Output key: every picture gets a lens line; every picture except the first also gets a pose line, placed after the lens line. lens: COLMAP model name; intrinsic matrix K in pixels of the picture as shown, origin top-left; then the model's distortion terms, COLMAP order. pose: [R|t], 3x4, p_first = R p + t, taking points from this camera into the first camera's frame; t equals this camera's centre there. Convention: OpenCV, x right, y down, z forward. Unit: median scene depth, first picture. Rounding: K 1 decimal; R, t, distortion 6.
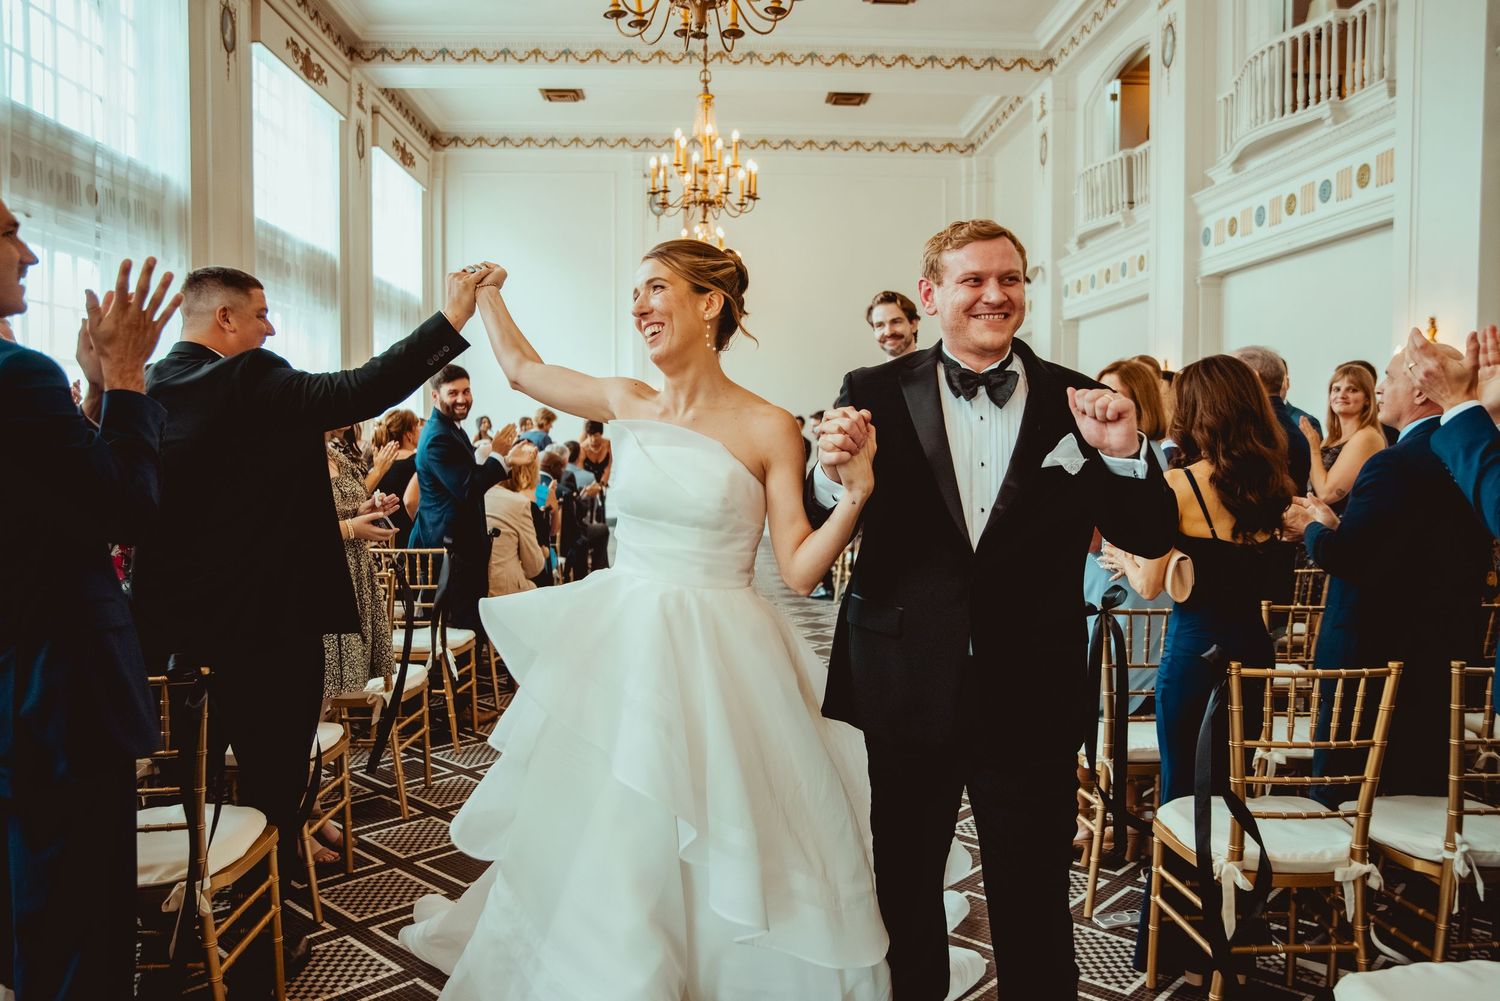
lens RADIAL K [[1111.4, 0, 750.0], [0, 1111.4, 500.5], [0, 0, 1]] dist [-0.078938, 0.000661]
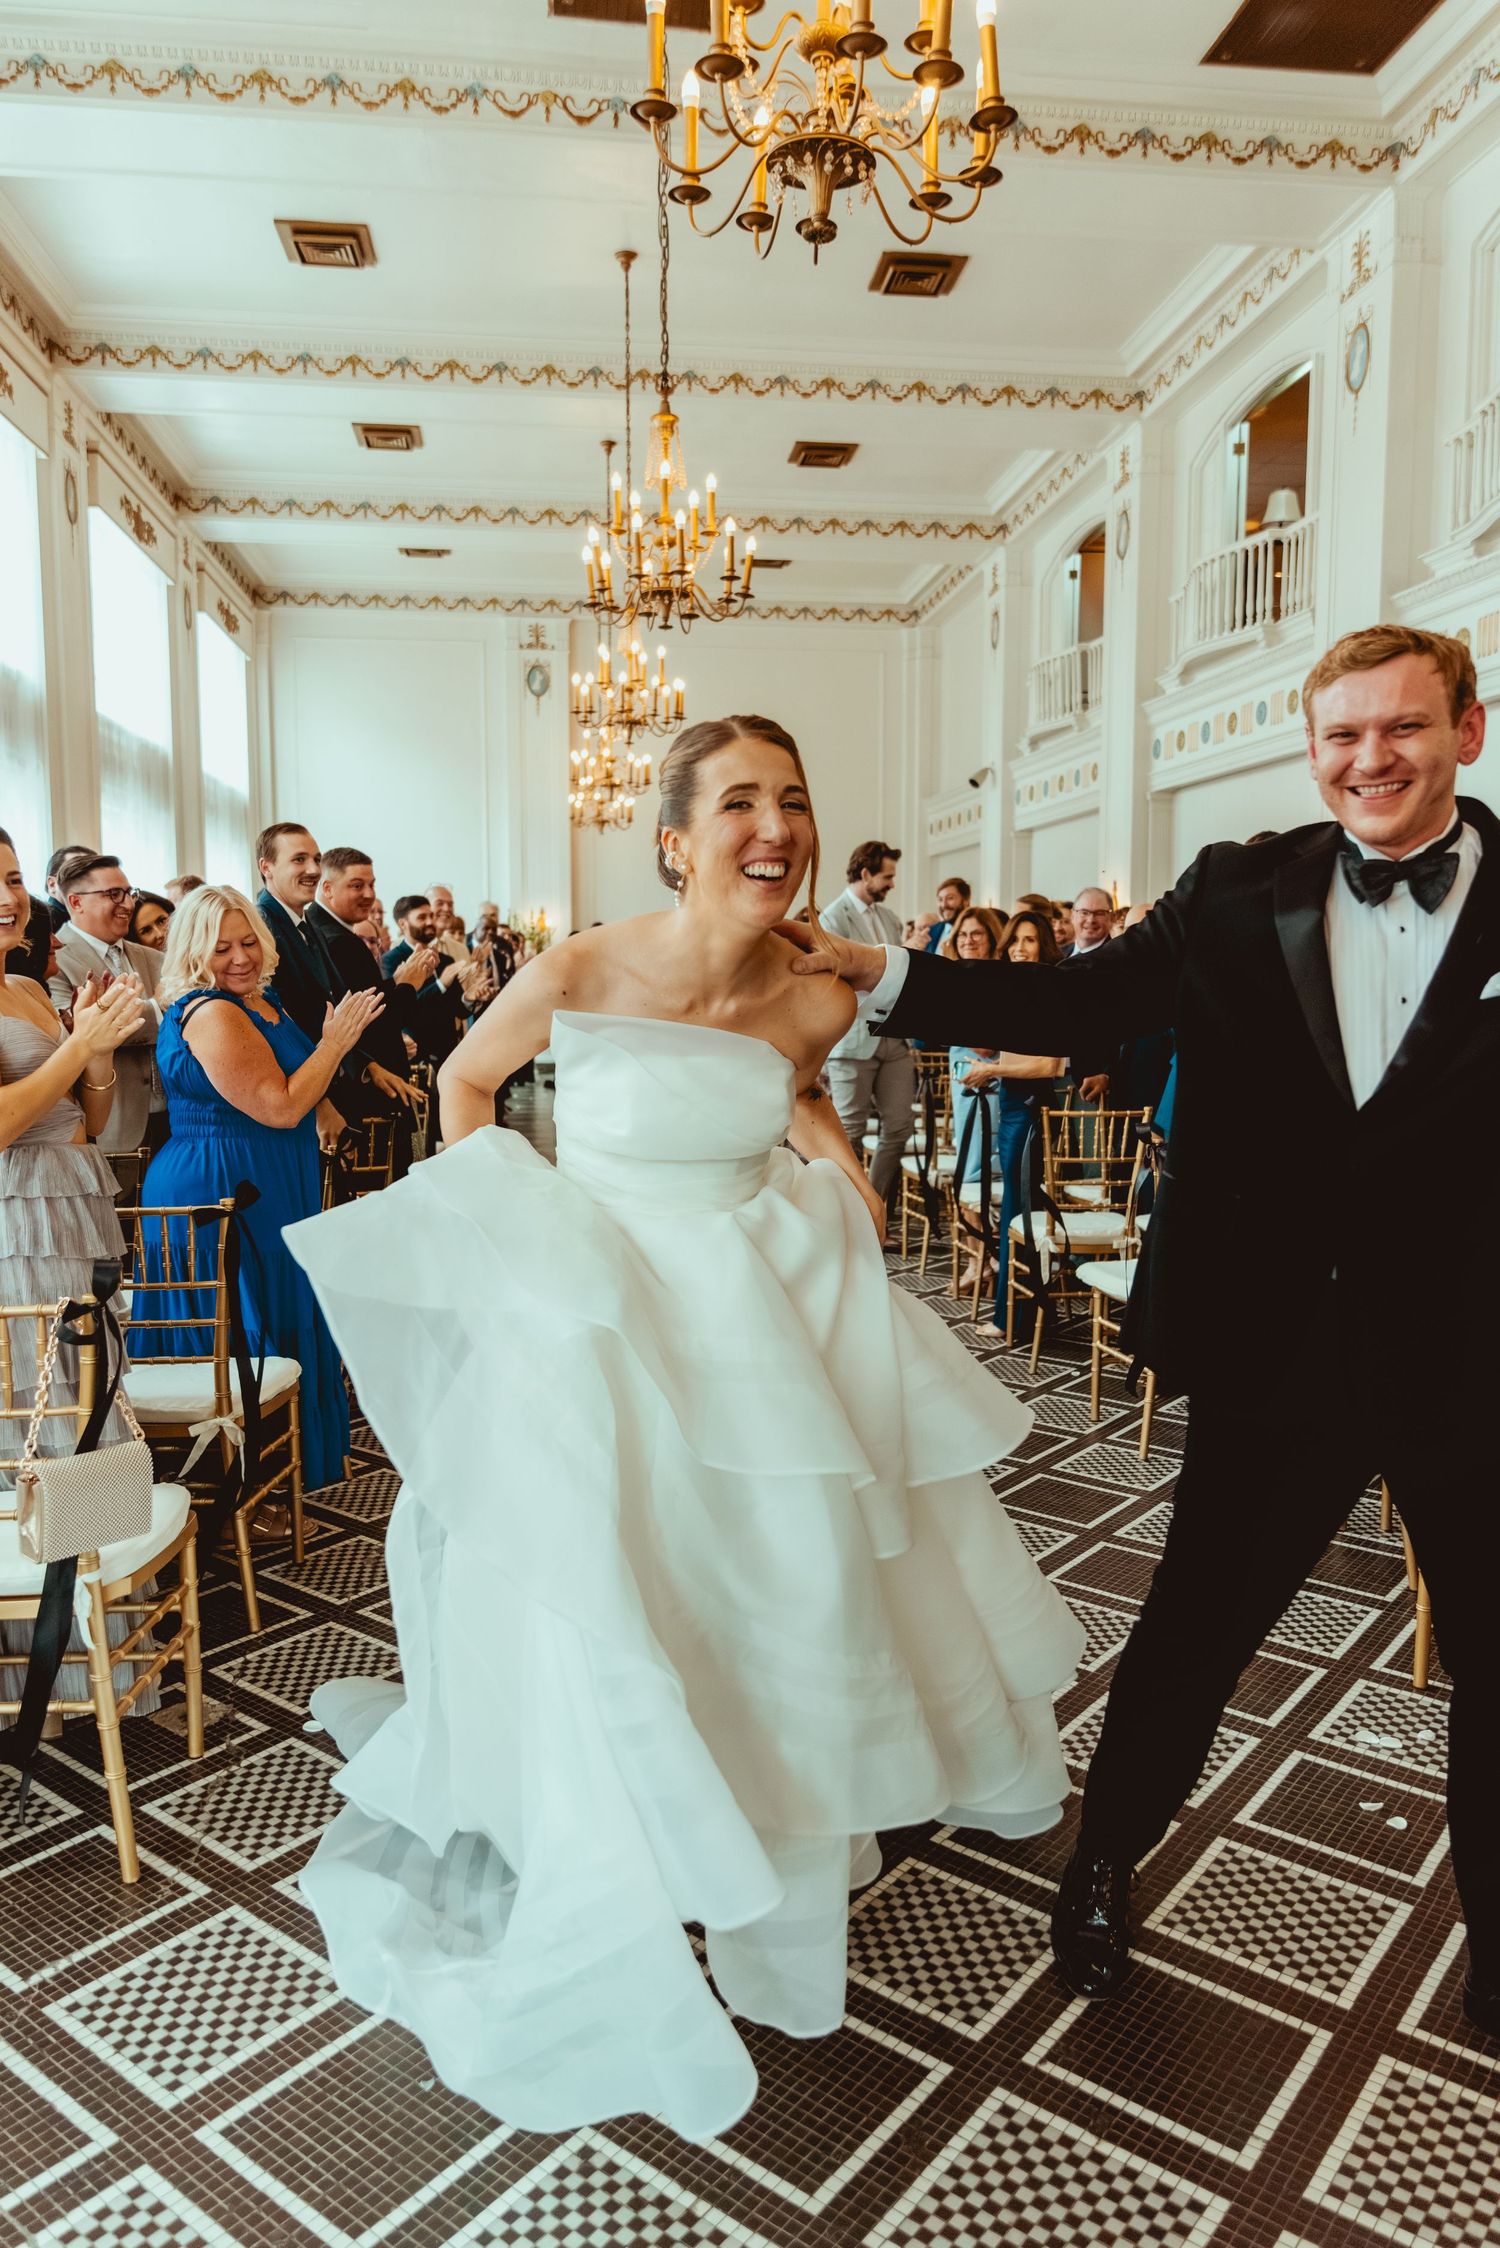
lens RADIAL K [[1600.8, 0, 750.0], [0, 1600.8, 1124.0], [0, 0, 1]] dist [-0.000886, -0.000572]
pose [[0.996273, -0.010578, 0.085609, -0.039395], [0.006970, 0.999079, 0.042338, 0.014910], [-0.085978, -0.041584, 0.995429, -0.273055]]
